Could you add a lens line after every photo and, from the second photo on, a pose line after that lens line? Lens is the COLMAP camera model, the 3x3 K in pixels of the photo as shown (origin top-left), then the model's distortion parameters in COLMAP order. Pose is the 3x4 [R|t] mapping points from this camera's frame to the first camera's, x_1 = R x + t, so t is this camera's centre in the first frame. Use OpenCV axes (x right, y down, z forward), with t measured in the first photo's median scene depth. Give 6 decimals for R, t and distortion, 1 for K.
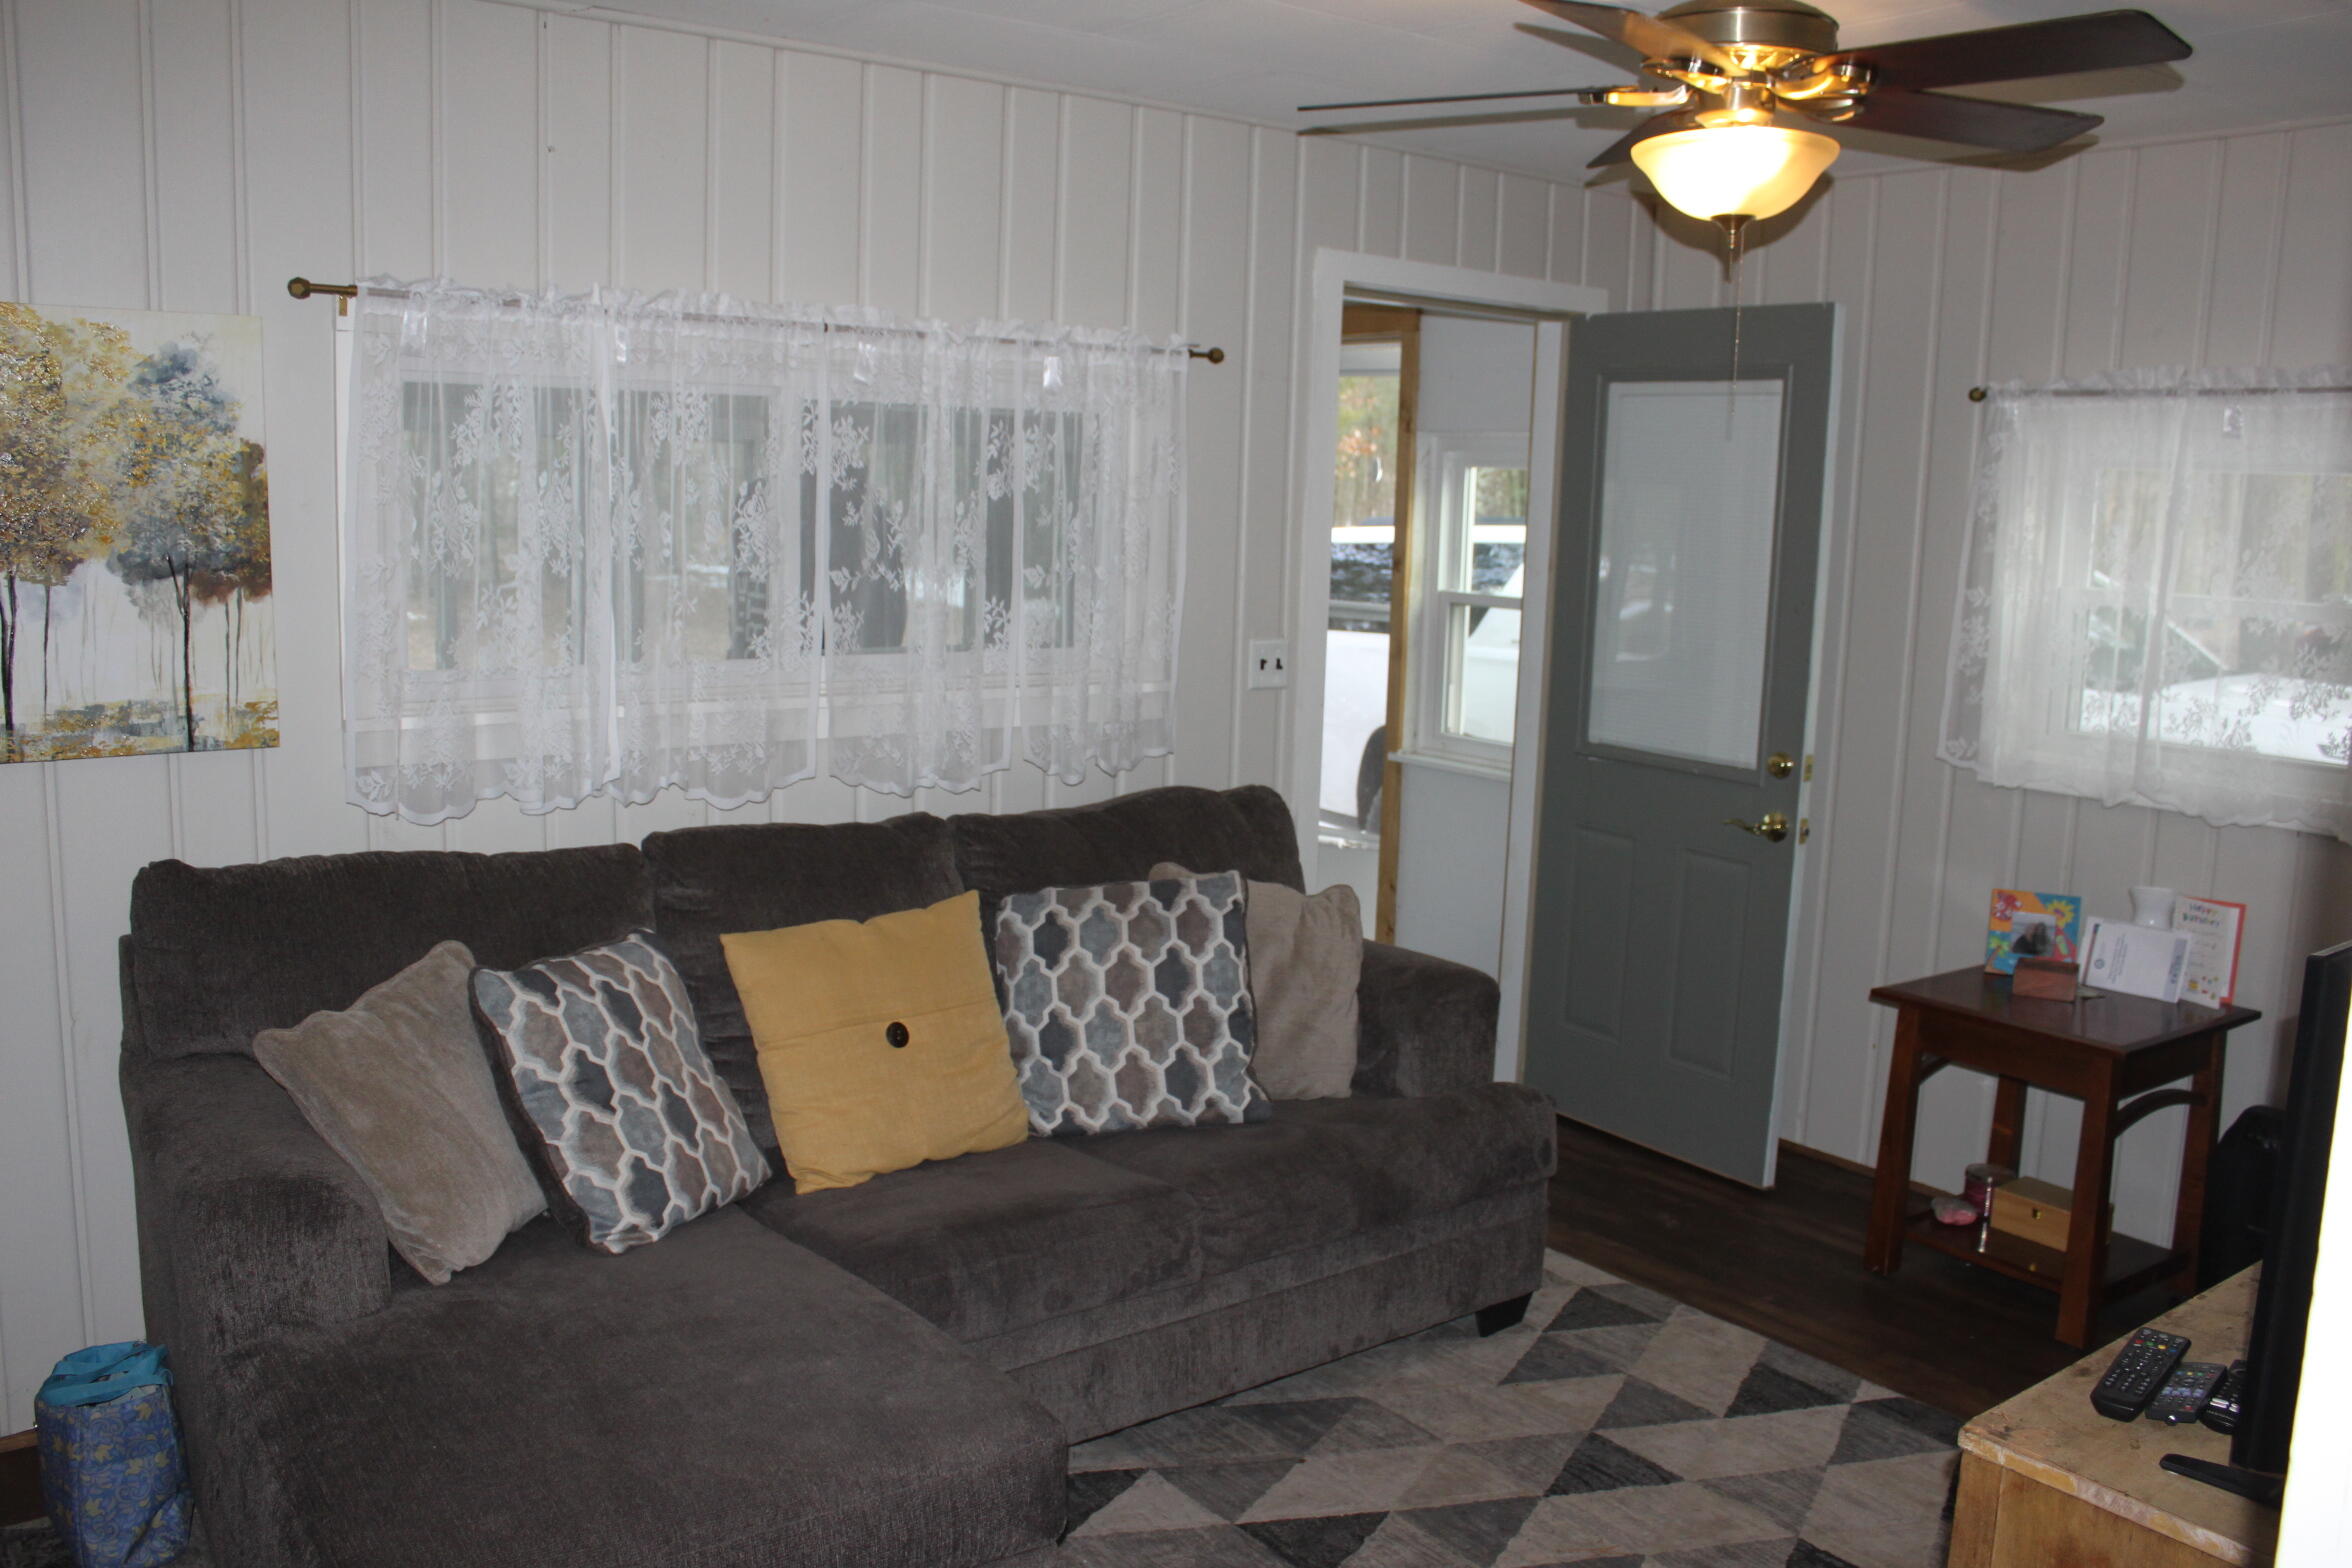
lens RADIAL K [[1940.3, 0, 1174.0], [0, 1940.3, 750.0], [0, 0, 1]] dist [-0.170027, 0.146635]
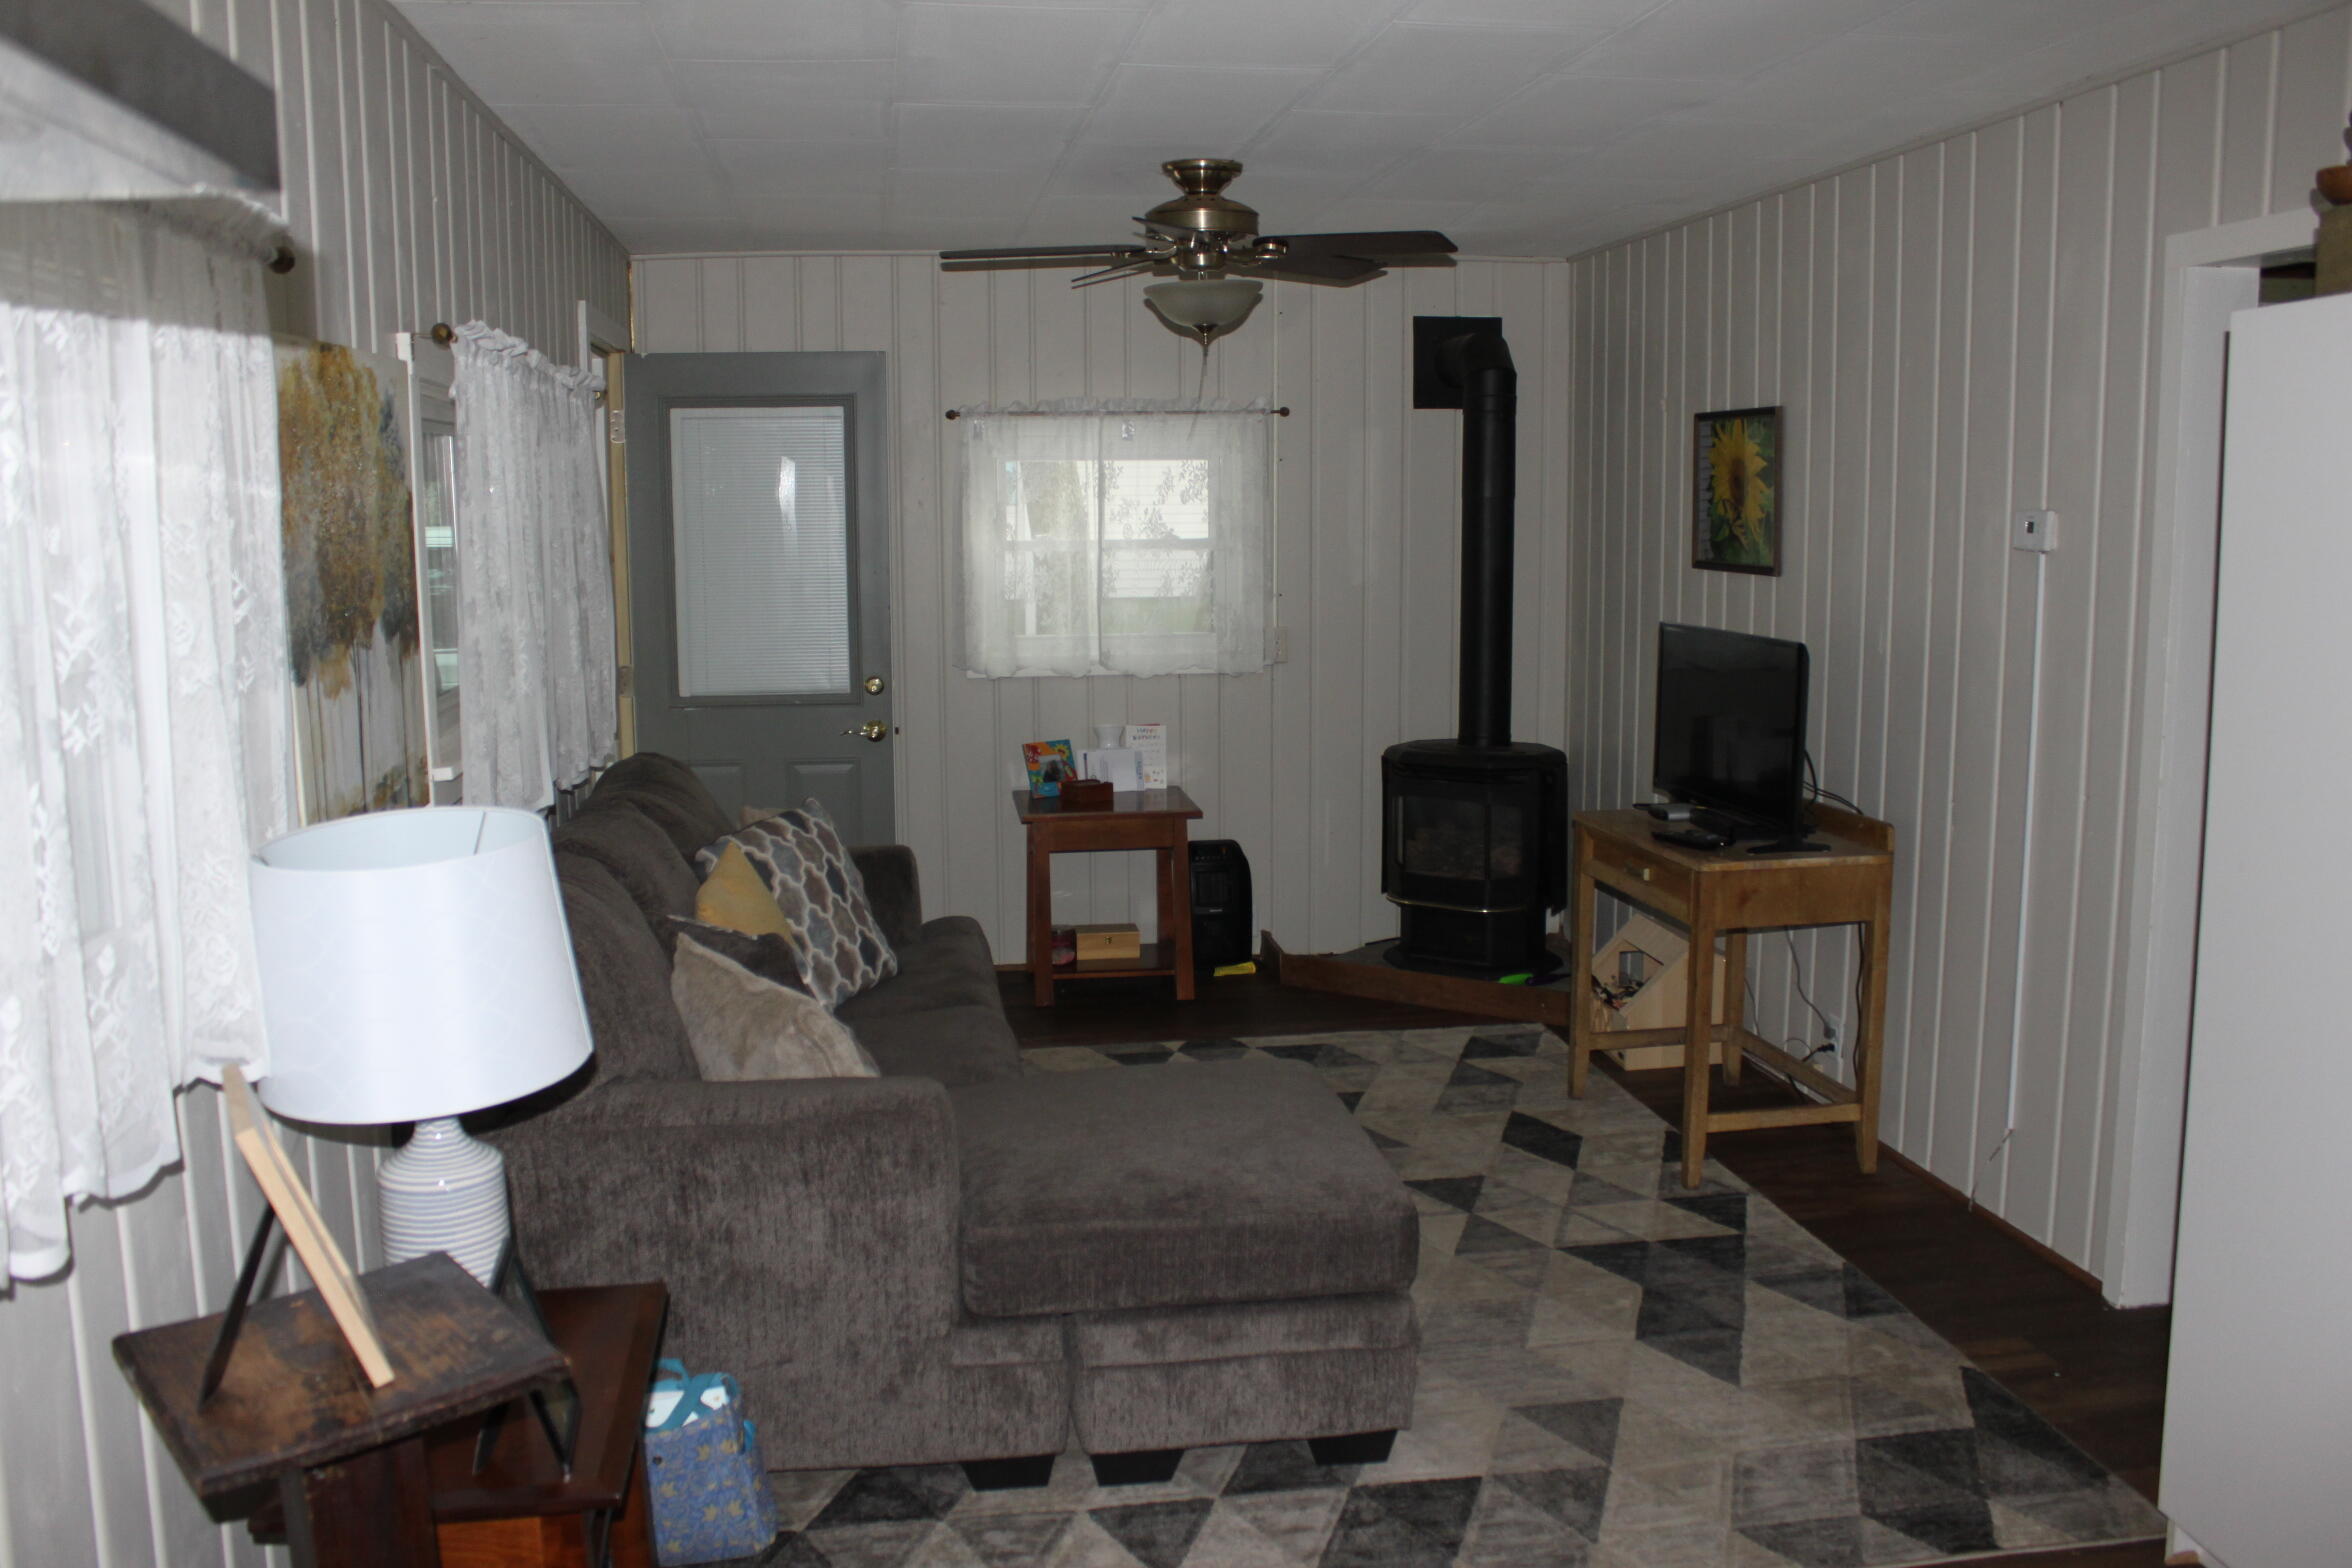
lens RADIAL K [[1940.3, 0, 1174.0], [0, 1940.3, 750.0], [0, 0, 1]] dist [-0.170027, 0.146635]
pose [[0.469913, -0.147900, 0.870234, -0.885337], [0.146431, 0.985265, 0.088379, -0.042216], [-0.870483, 0.085899, 0.484645, 0.159122]]
